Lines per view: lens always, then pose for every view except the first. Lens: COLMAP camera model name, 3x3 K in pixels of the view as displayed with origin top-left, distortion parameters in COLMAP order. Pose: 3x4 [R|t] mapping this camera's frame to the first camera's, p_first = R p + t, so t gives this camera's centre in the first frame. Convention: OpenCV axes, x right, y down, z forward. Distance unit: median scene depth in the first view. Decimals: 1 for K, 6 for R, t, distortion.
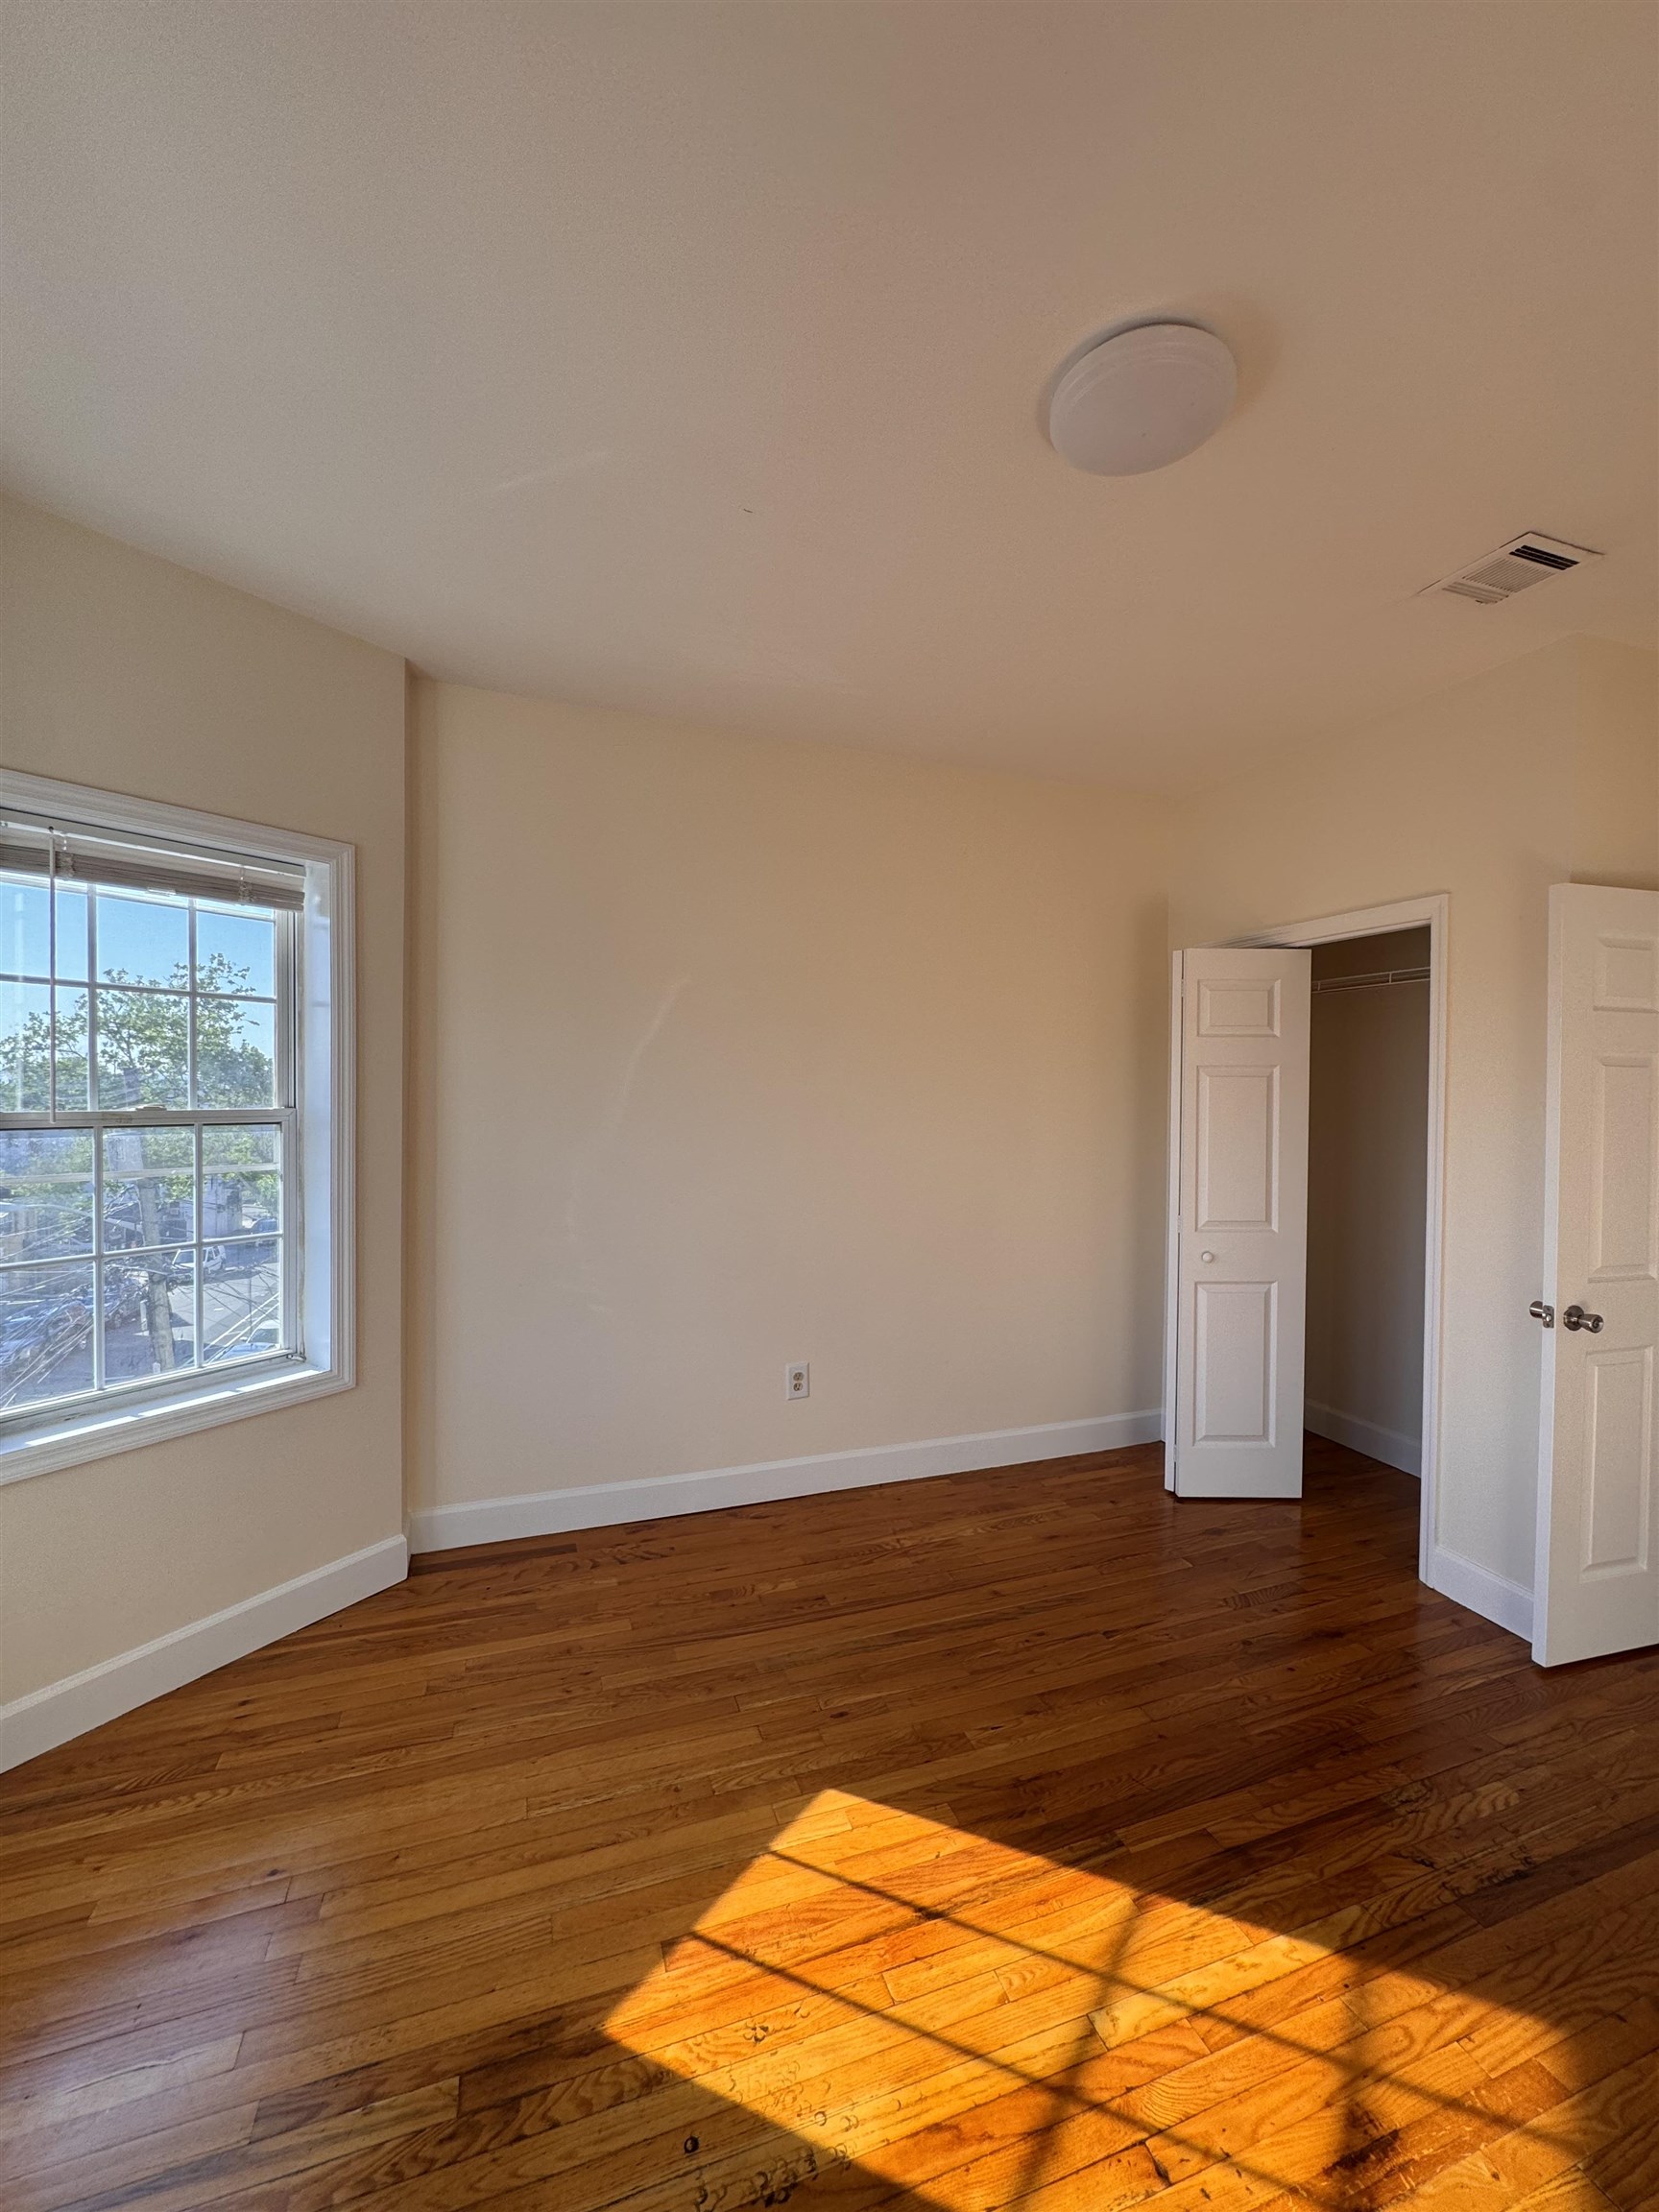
lens RADIAL K [[878.8, 0, 832.3], [0, 878.8, 1103.9], [0, 0, 1]] dist [-0.004557, 0.000320]
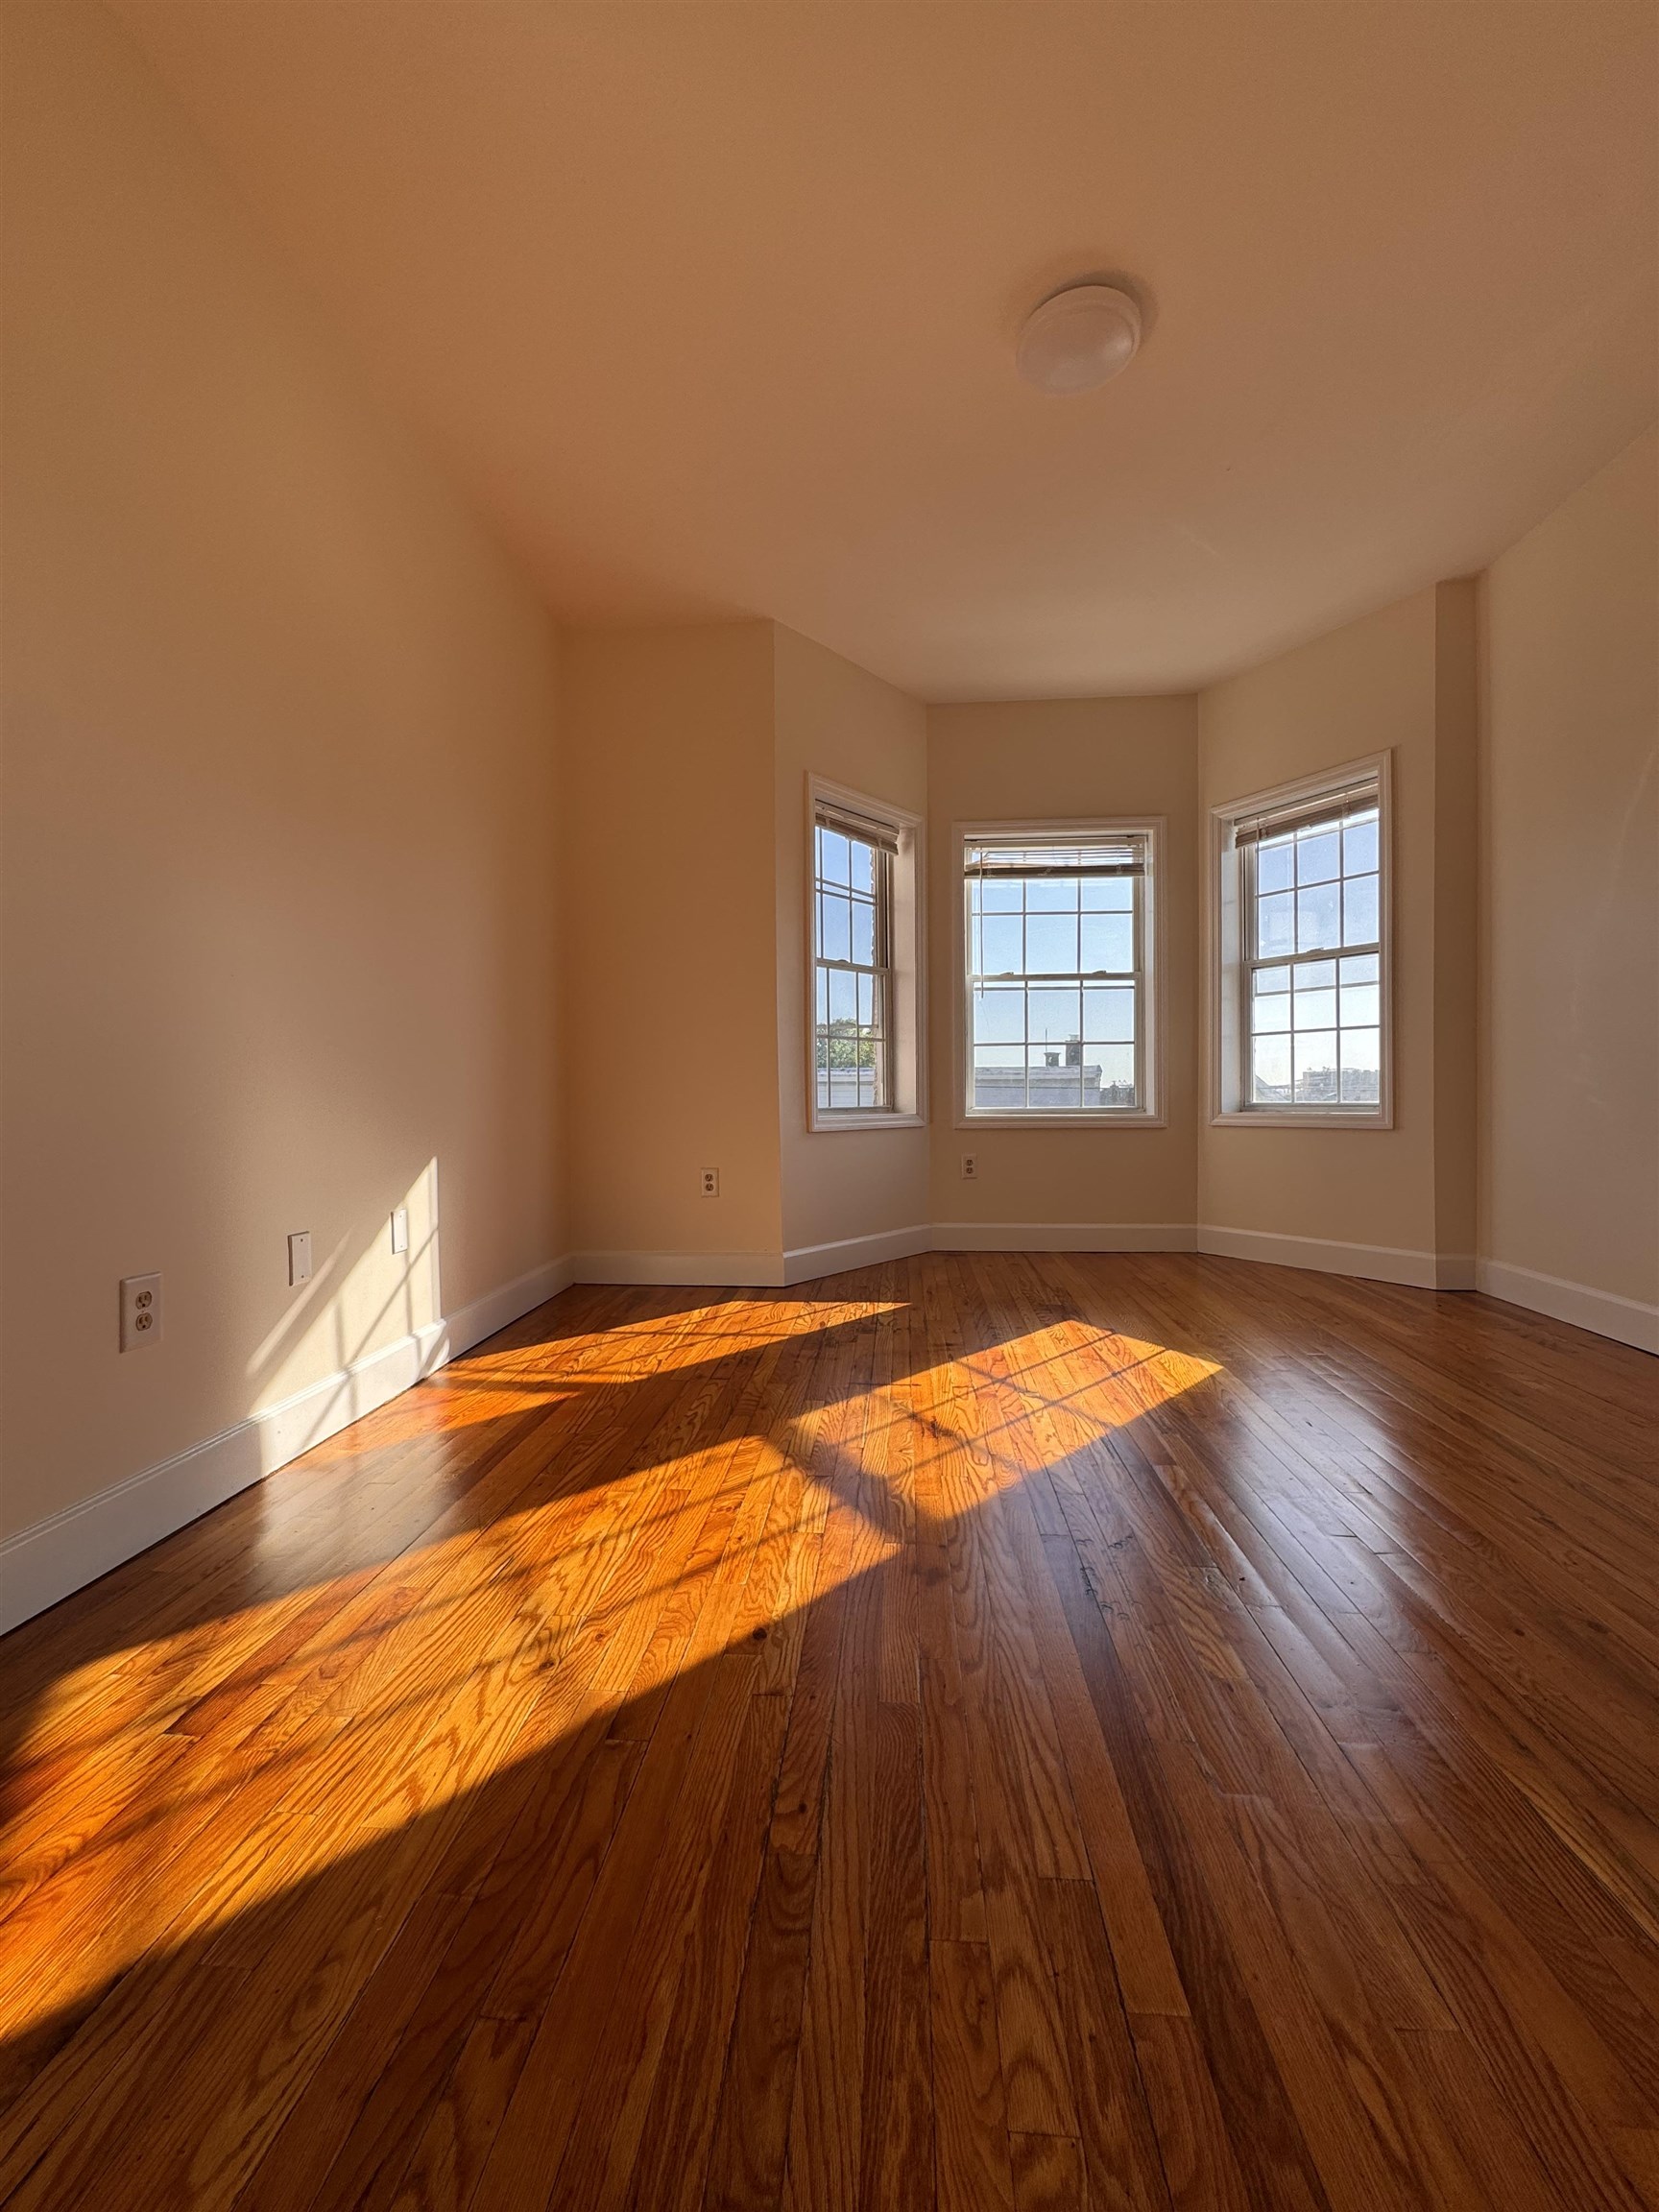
lens RADIAL K [[886.1, 0, 832.7], [0, 886.1, 1103.3], [0, 0, 1]] dist [-0.007028, 0.001655]
pose [[-0.411077, 0.005976, -0.911581, 1.689812], [-0.006846, 0.999930, 0.009642, 0.408980], [0.911575, 0.010204, -0.411008, 1.134300]]
